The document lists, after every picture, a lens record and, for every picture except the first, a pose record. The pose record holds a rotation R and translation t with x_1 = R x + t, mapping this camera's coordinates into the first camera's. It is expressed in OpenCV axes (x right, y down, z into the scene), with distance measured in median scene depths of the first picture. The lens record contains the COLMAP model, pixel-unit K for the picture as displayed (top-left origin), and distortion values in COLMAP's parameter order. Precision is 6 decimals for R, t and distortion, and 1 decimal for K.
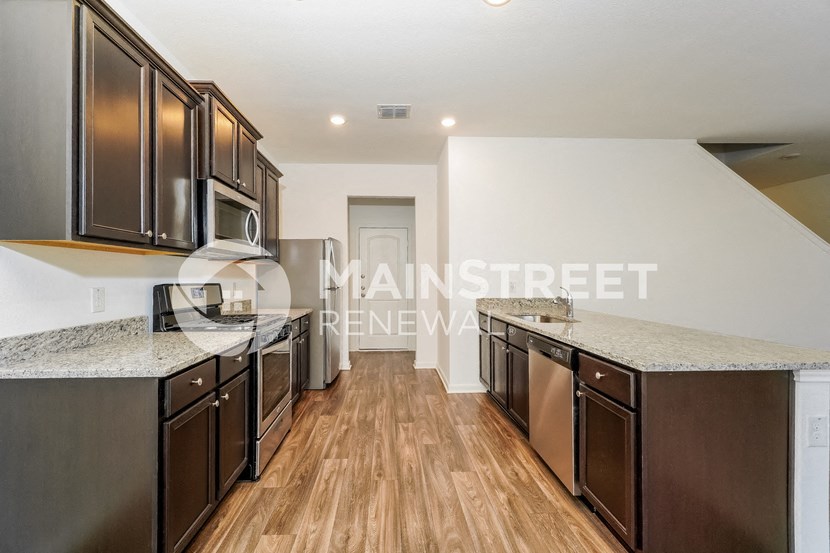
lens RADIAL K [[358.1, 0, 413.8], [0, 358.1, 275.6], [0, 0, 1]] dist [0.001253, -0.000121]
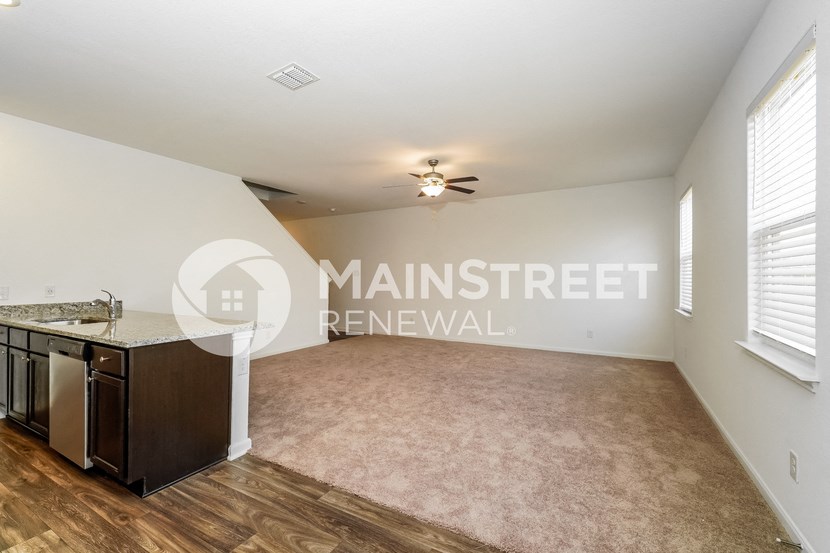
lens RADIAL K [[358.1, 0, 415.8], [0, 358.1, 275.1], [0, 0, 1]] dist [0.001253, -0.000121]
pose [[0.553561, 0.010676, 0.832740, 0.037109], [-0.005766, 0.999943, -0.008987, -0.005701], [-0.832788, 0.000174, 0.553591, -0.301719]]
